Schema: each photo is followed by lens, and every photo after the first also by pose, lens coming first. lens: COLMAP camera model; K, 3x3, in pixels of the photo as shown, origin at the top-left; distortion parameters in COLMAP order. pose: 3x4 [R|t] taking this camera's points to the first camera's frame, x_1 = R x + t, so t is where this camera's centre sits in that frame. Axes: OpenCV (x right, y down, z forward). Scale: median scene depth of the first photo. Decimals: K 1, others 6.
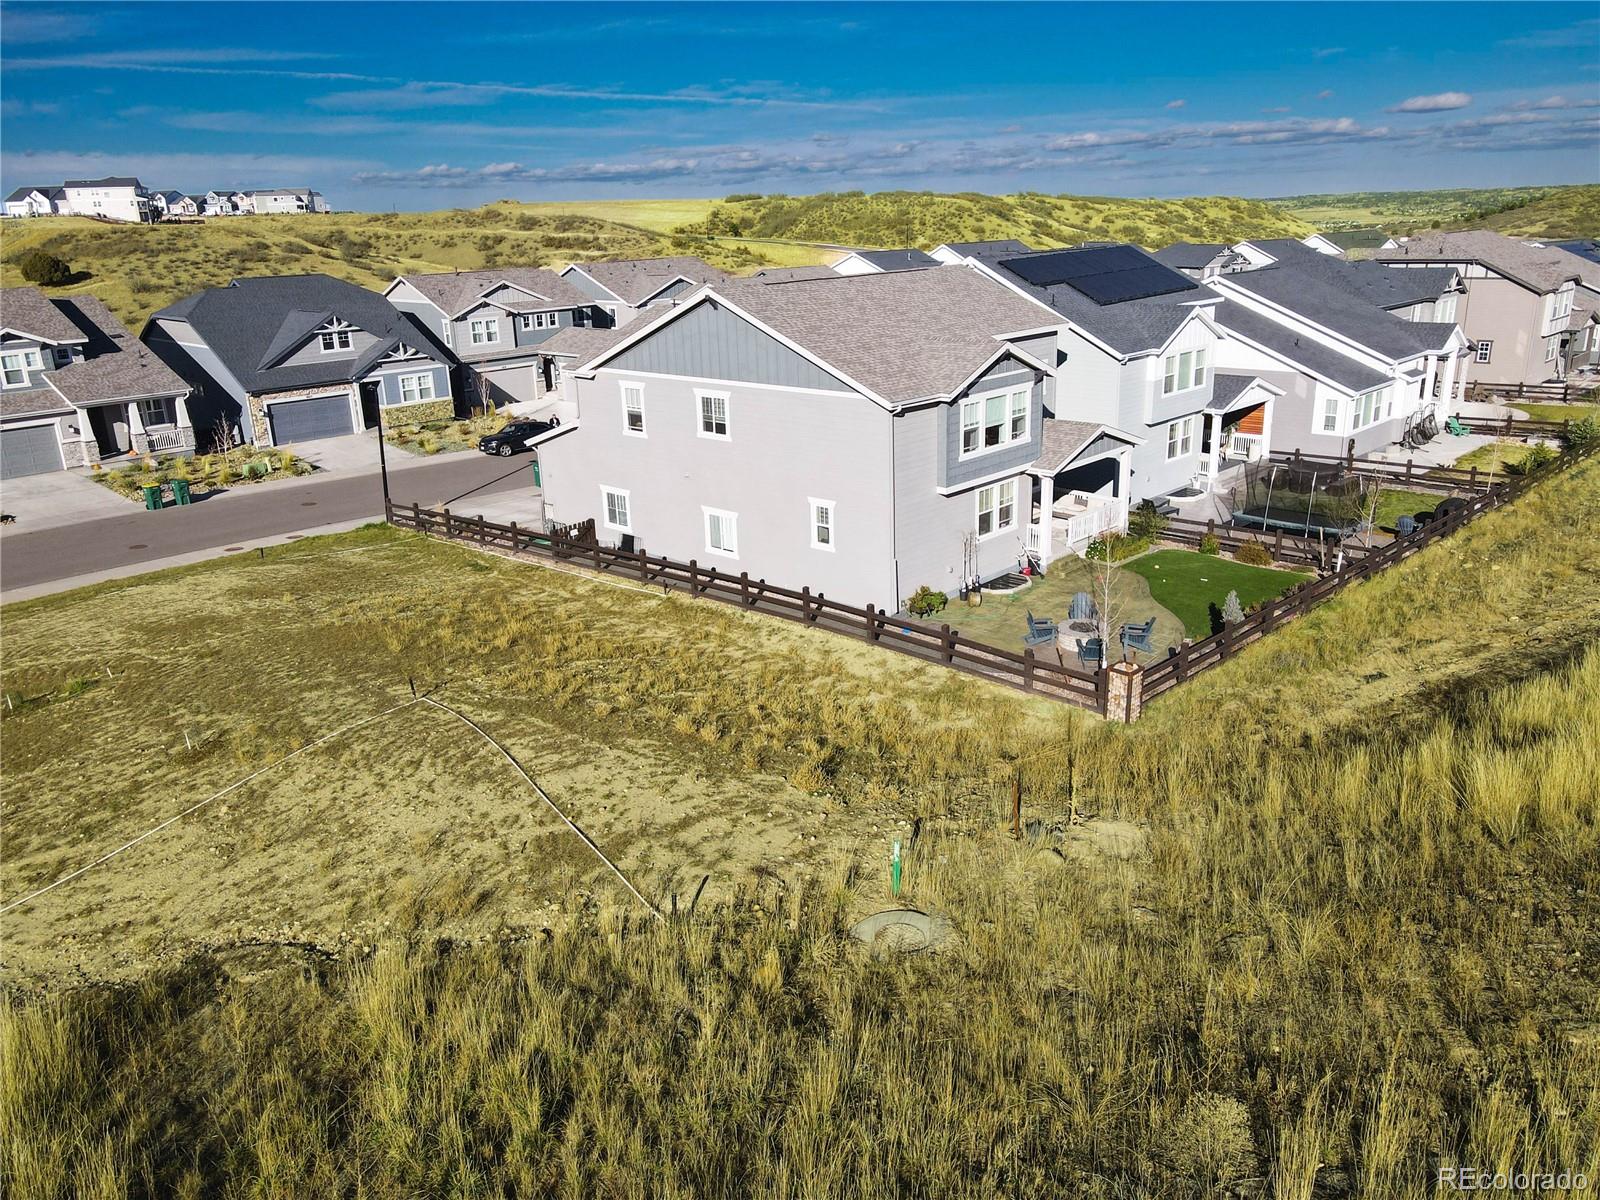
lens RADIAL K [[1217.2, 0, 792.7], [0, 1217.2, 598.7], [0, 0, 1]] dist [0.031769, -0.016795]
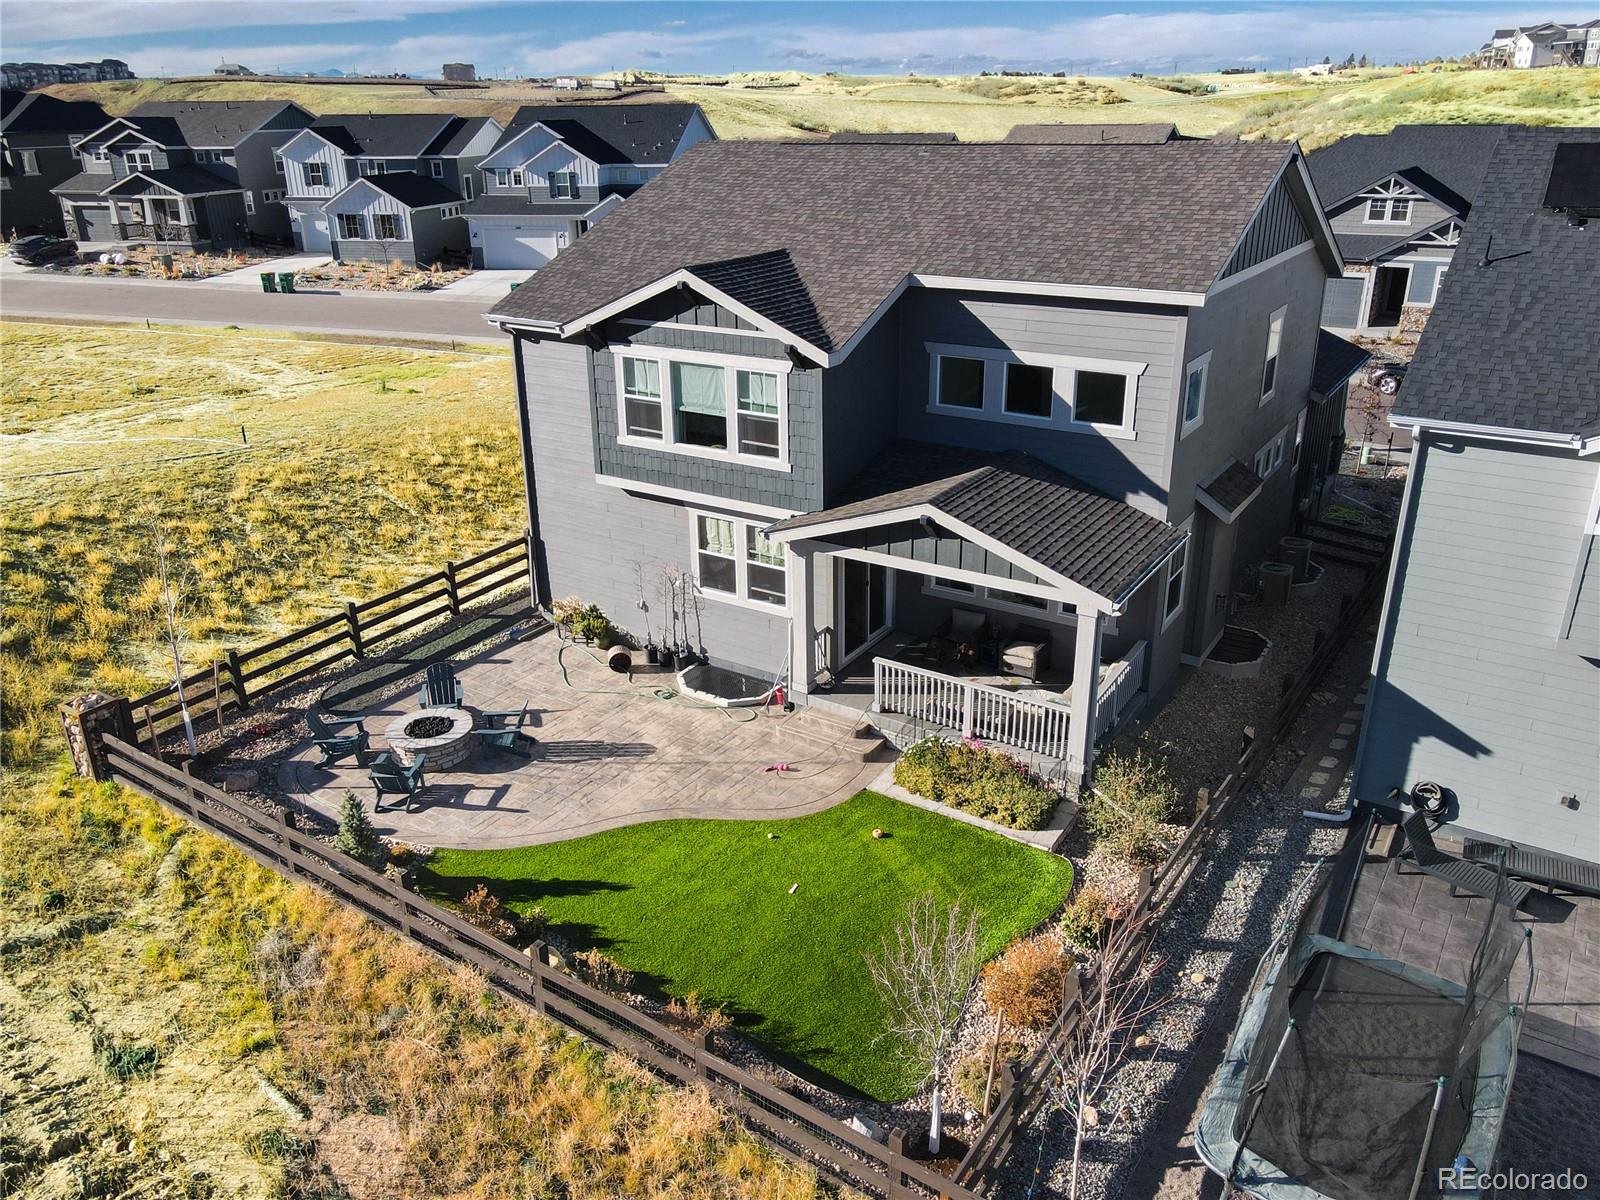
lens RADIAL K [[1217.2, 0, 804.6], [0, 1217.2, 602.3], [0, 0, 1]] dist [0.031769, -0.016795]
pose [[0.167654, 0.400199, -0.900962, 0.388030], [-0.292102, 0.893025, 0.342319, -0.145606], [0.941578, 0.205782, 0.266618, 0.482036]]
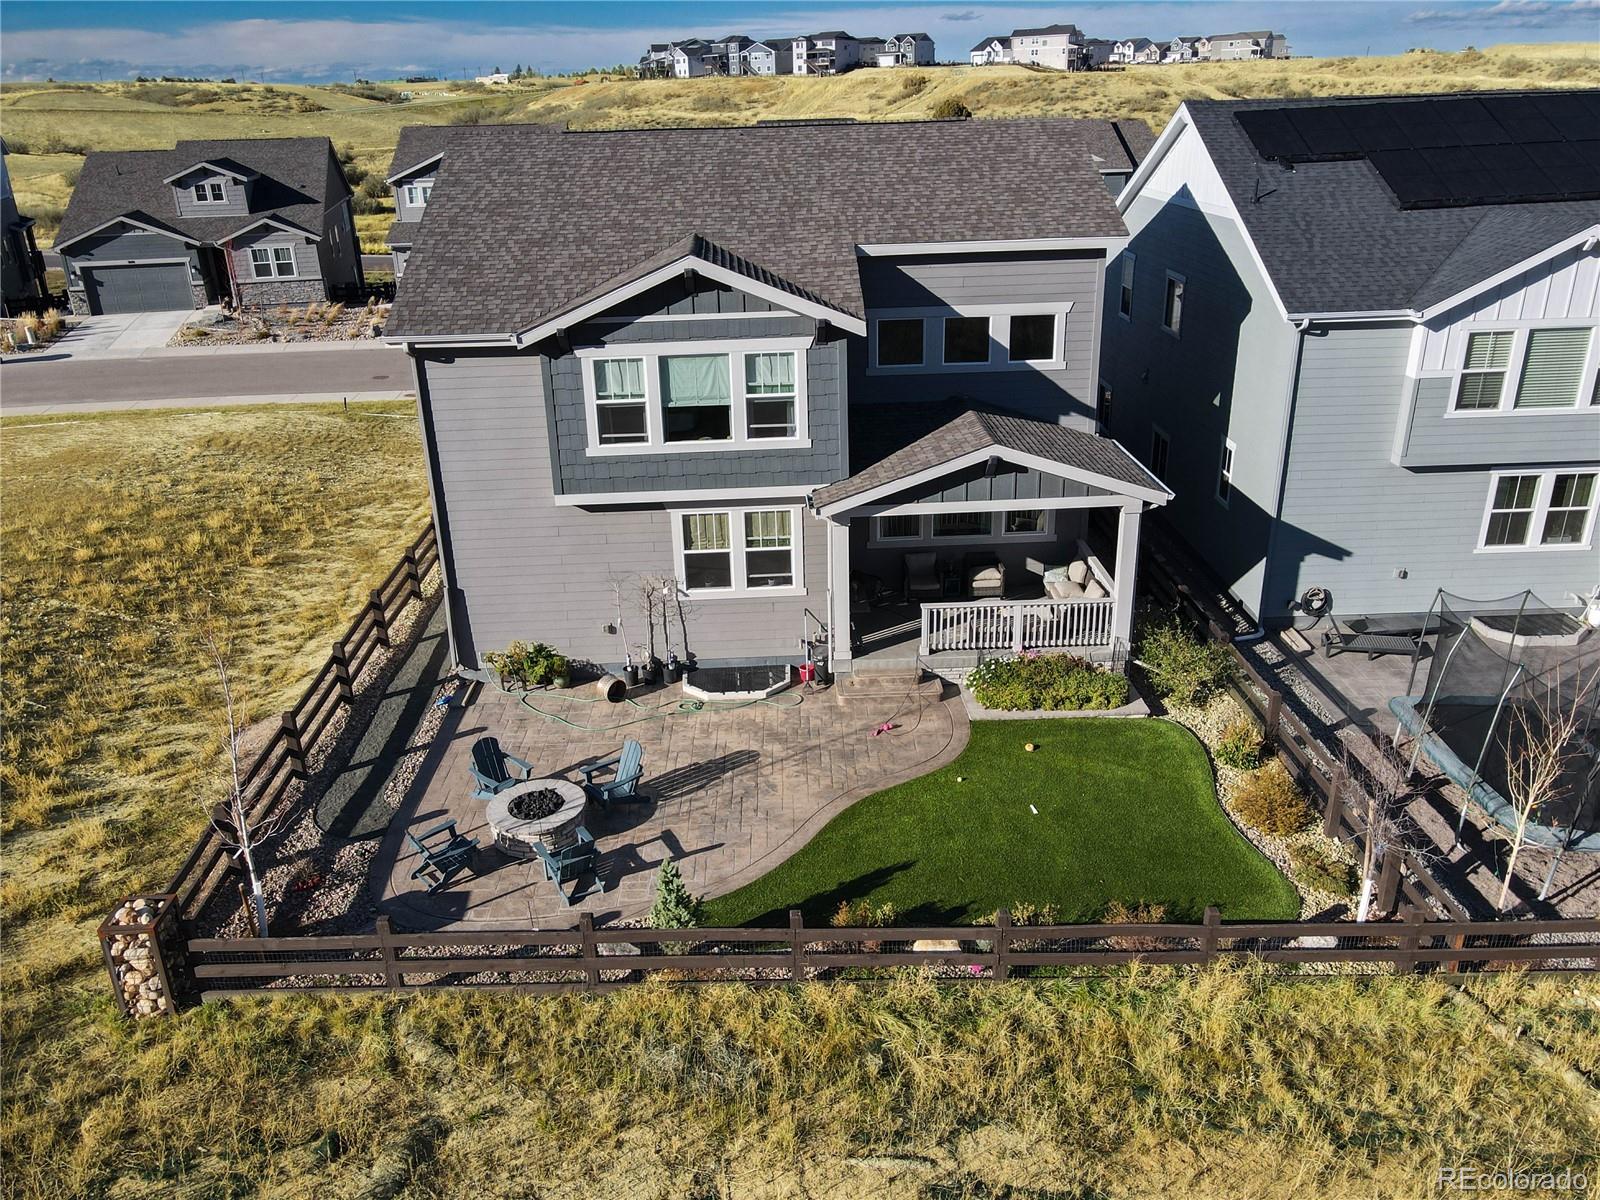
lens RADIAL K [[1217.2, 0, 796.0], [0, 1217.2, 599.7], [0, 0, 1]] dist [0.031769, -0.016795]
pose [[0.710240, 0.281061, -0.645417, 0.309226], [-0.210254, 0.959684, 0.186544, -0.090472], [0.671827, 0.003210, 0.740701, 0.326458]]
